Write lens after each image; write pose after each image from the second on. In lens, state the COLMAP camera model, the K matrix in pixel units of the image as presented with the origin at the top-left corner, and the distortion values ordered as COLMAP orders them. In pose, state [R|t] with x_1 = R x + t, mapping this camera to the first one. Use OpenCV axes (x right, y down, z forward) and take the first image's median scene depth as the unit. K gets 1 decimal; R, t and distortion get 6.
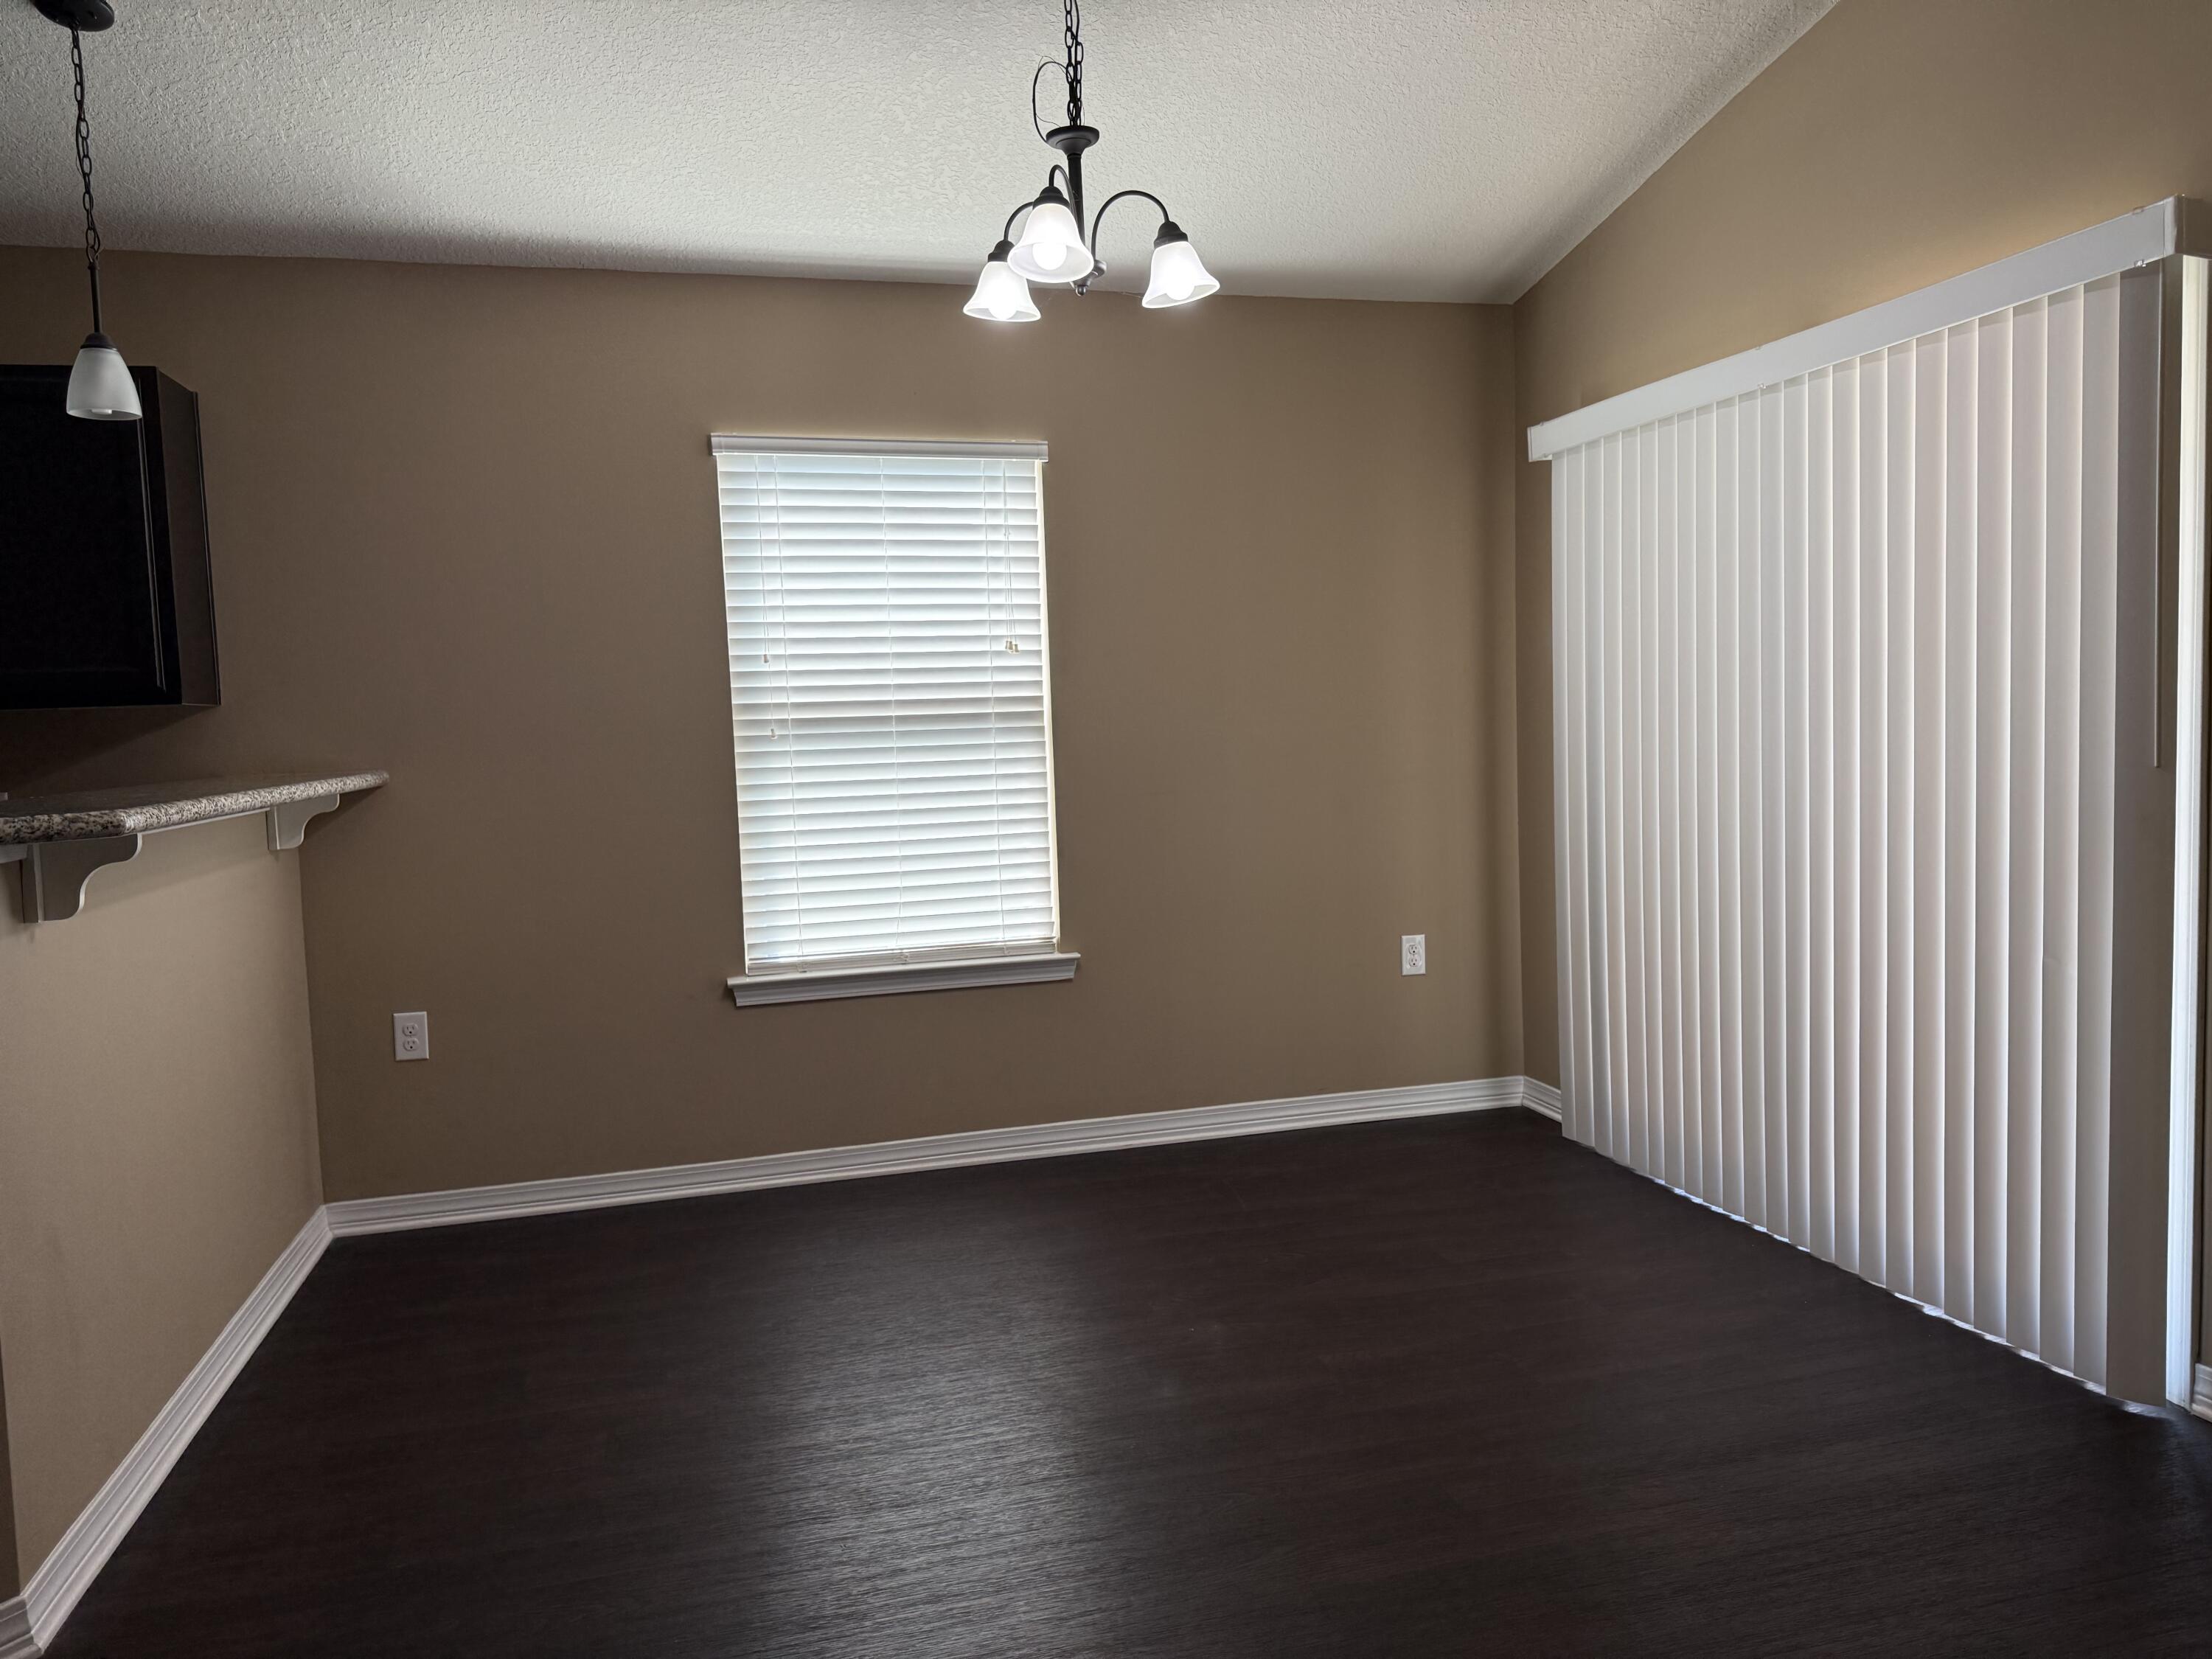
lens RADIAL K [[1550.2, 0, 1117.9], [0, 1550.2, 823.5], [0, 0, 1]] dist [0.141376, -0.157338]
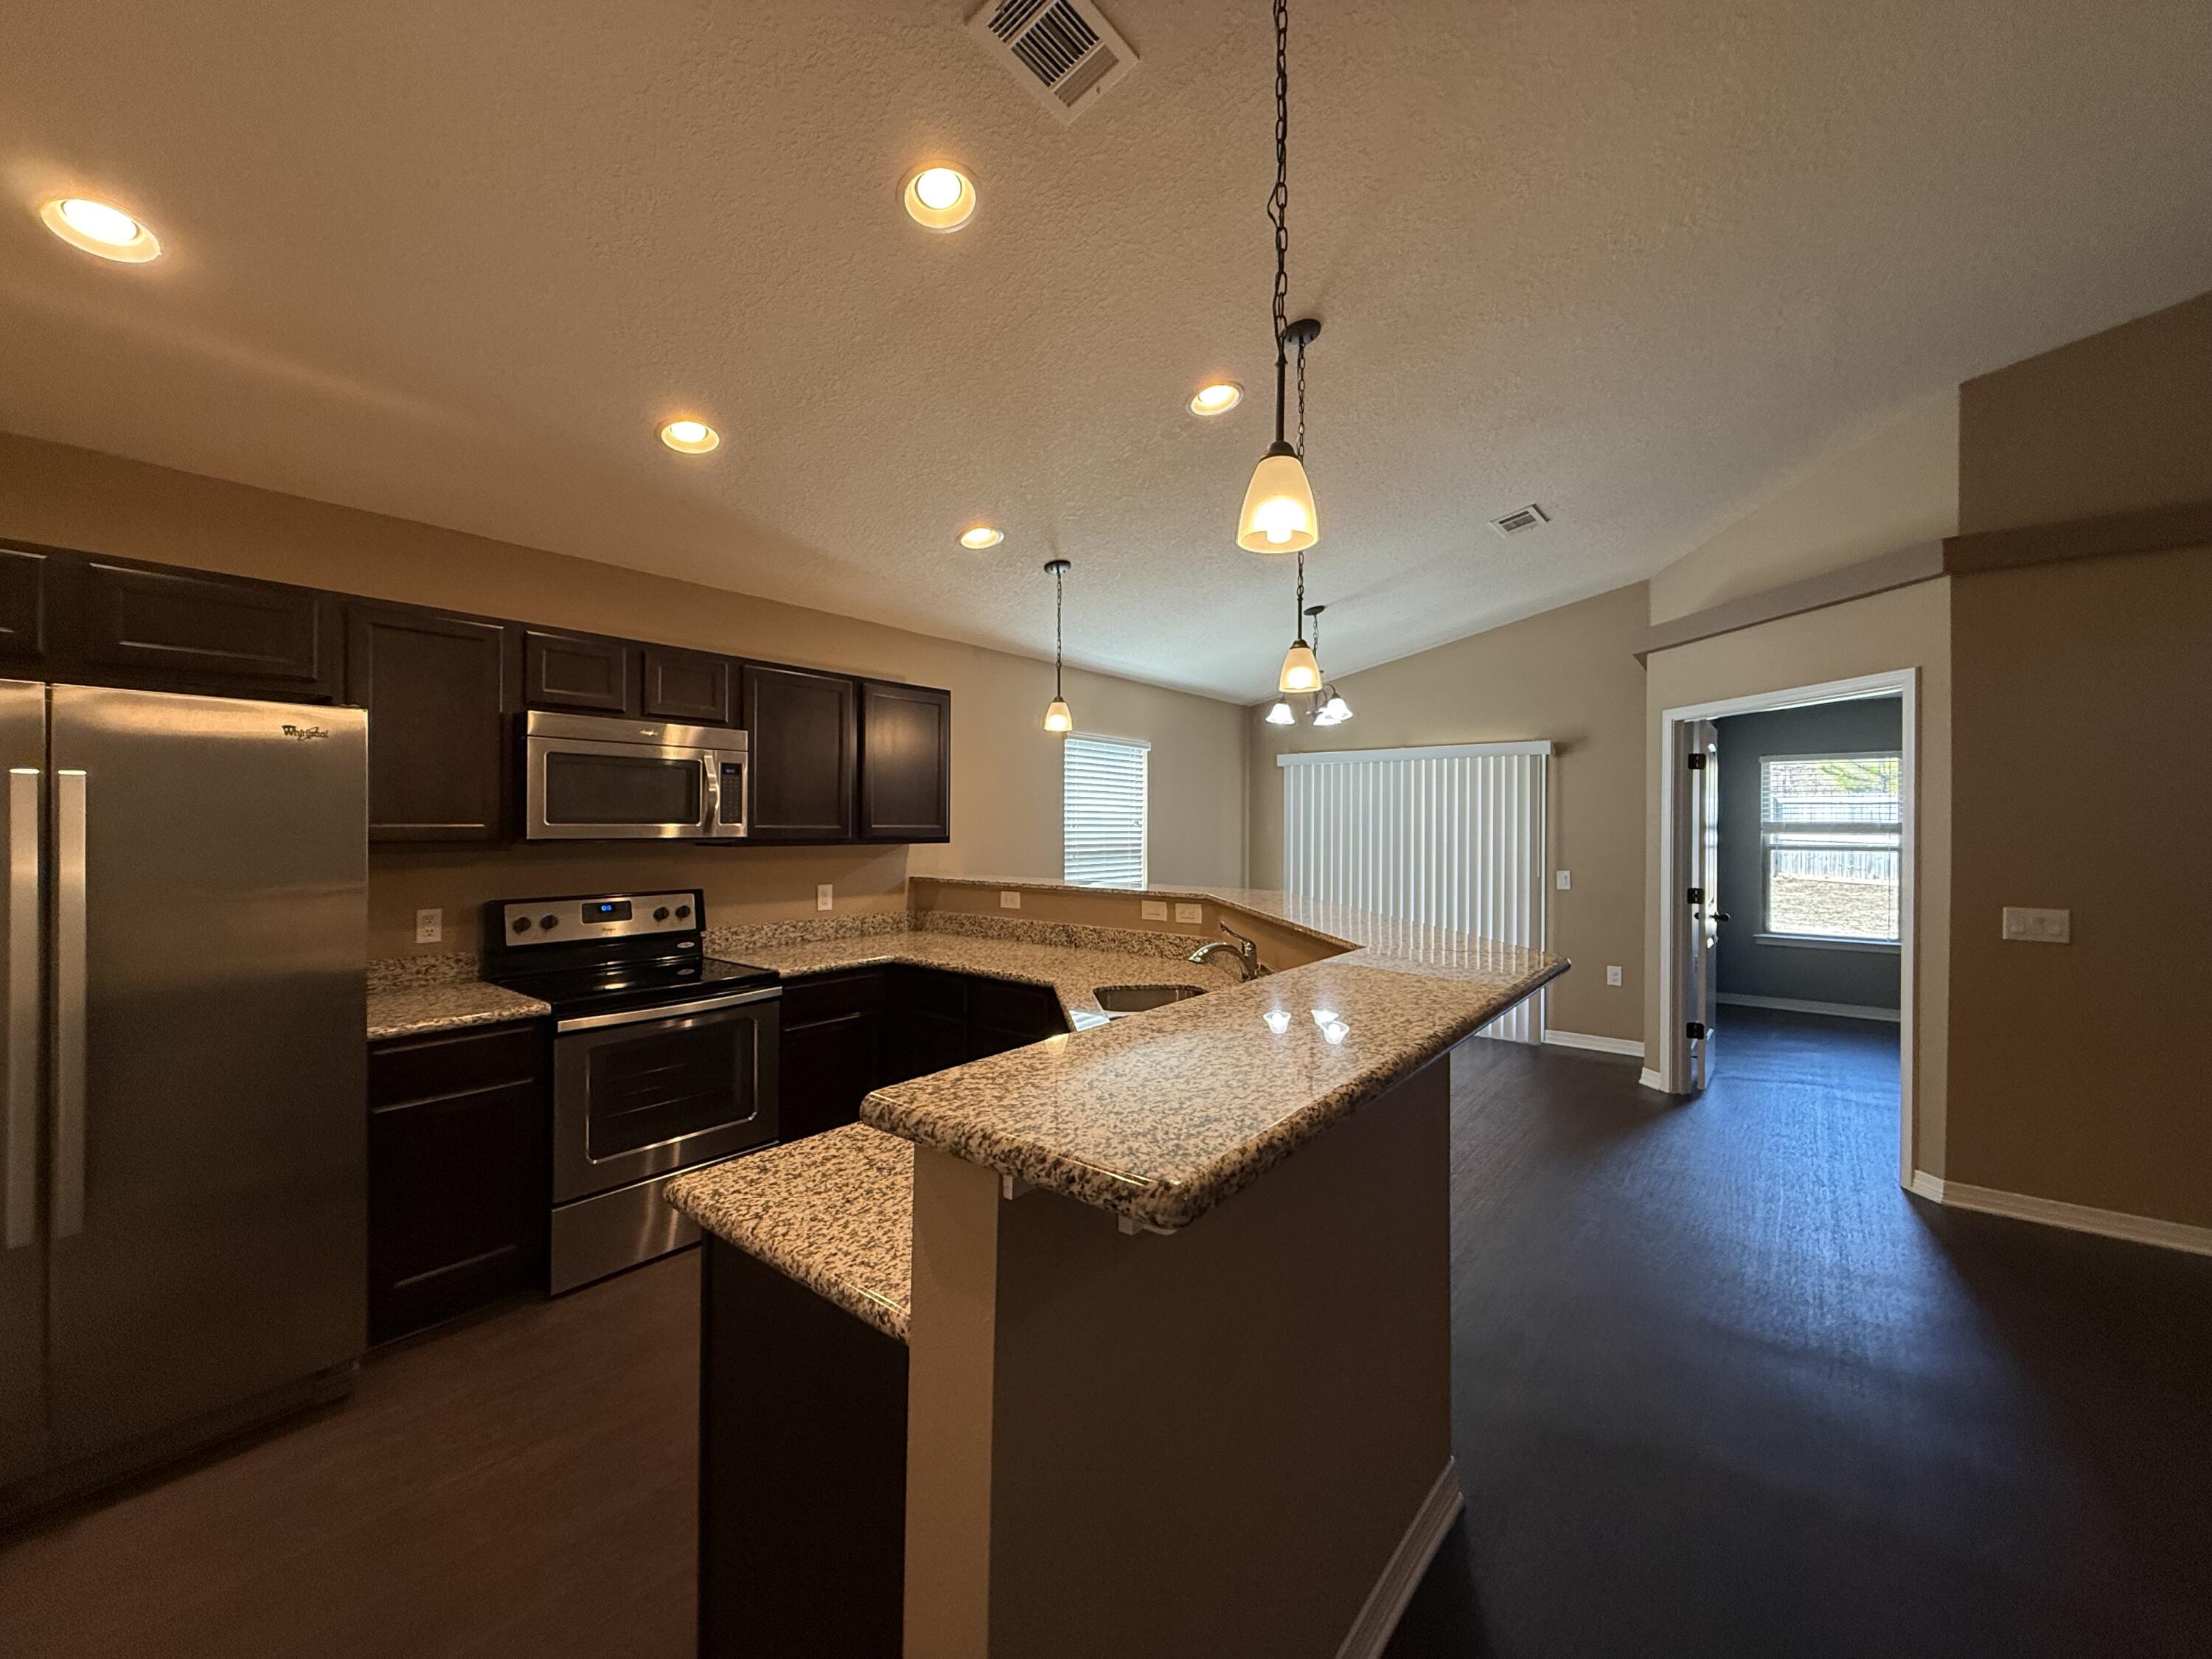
lens RADIAL K [[879.5, 0, 1098.7], [0, 879.5, 824.8], [0, 0, 1]] dist [0.000889, -0.000070]
pose [[0.804805, 0.039333, 0.592234, -0.941155], [0.008944, 0.996885, -0.078362, -0.003375], [-0.593471, 0.068363, 0.801947, -0.072867]]
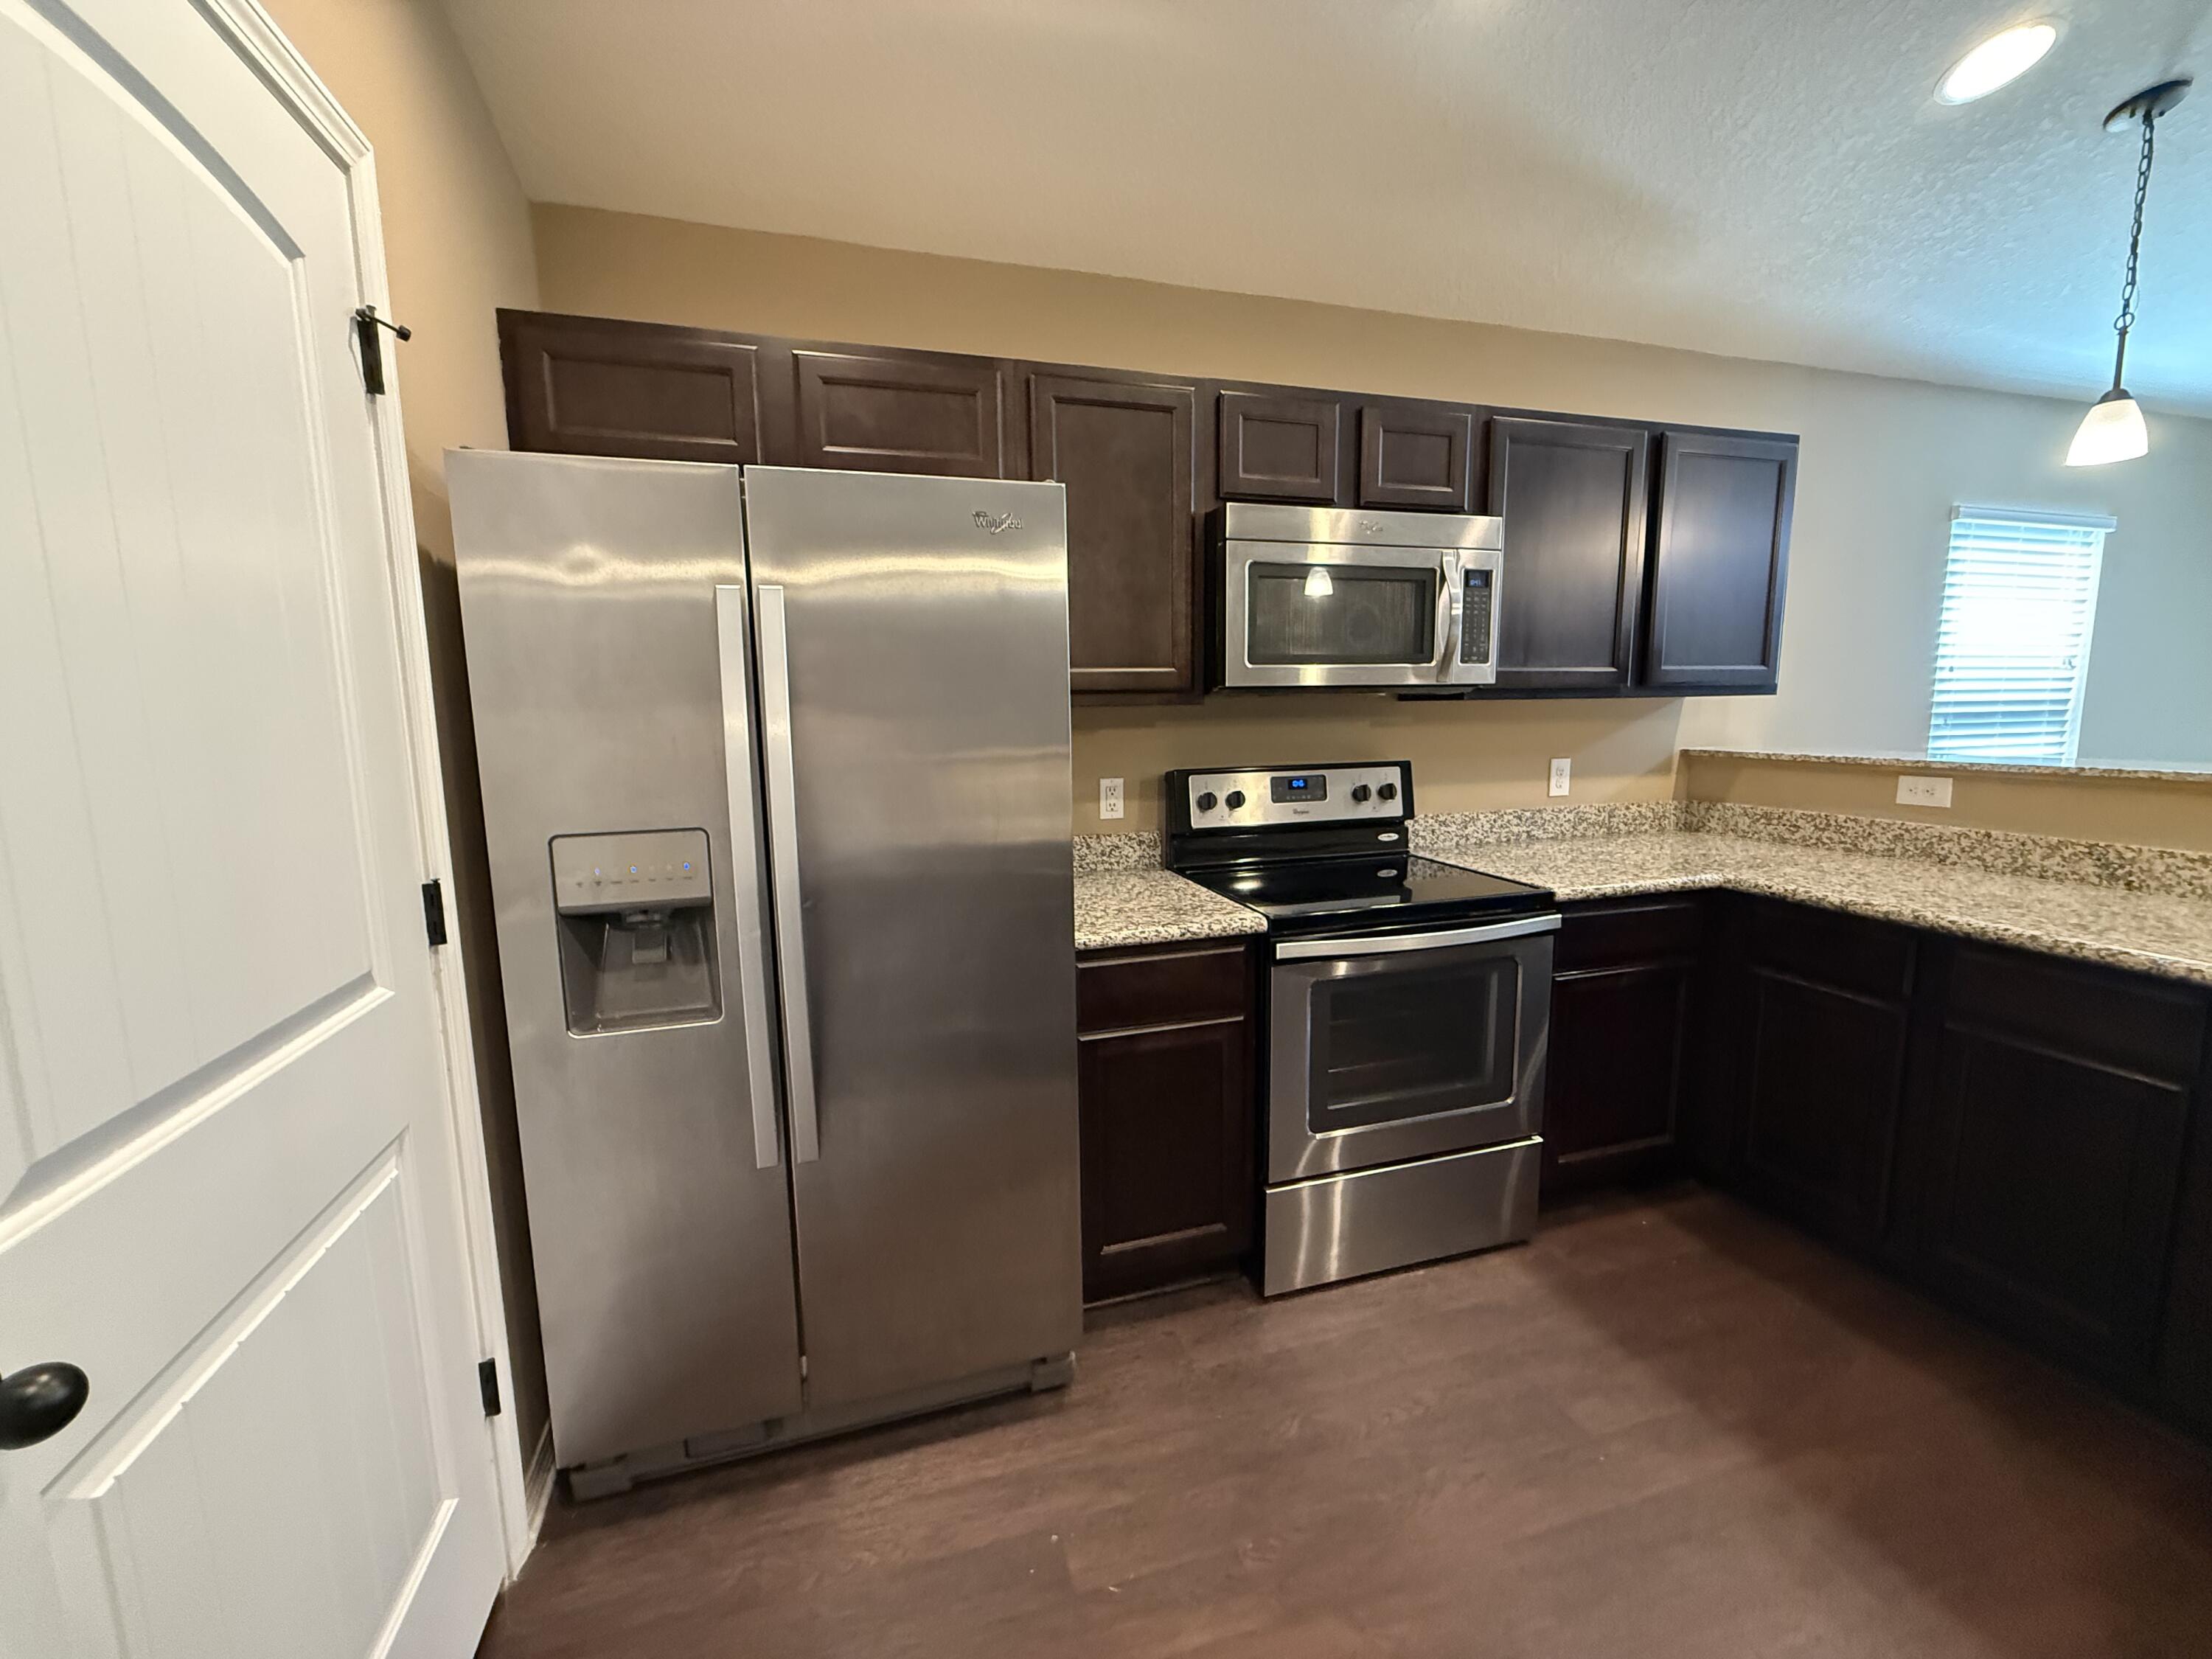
lens RADIAL K [[879.5, 0, 1098.7], [0, 879.5, 824.8], [0, 0, 1]] dist [0.000889, -0.000070]
pose [[0.999339, 0.015989, 0.032651, -0.977834], [-0.018037, 0.997823, 0.063433, -0.002282], [-0.031566, -0.063980, 0.997452, 0.222667]]
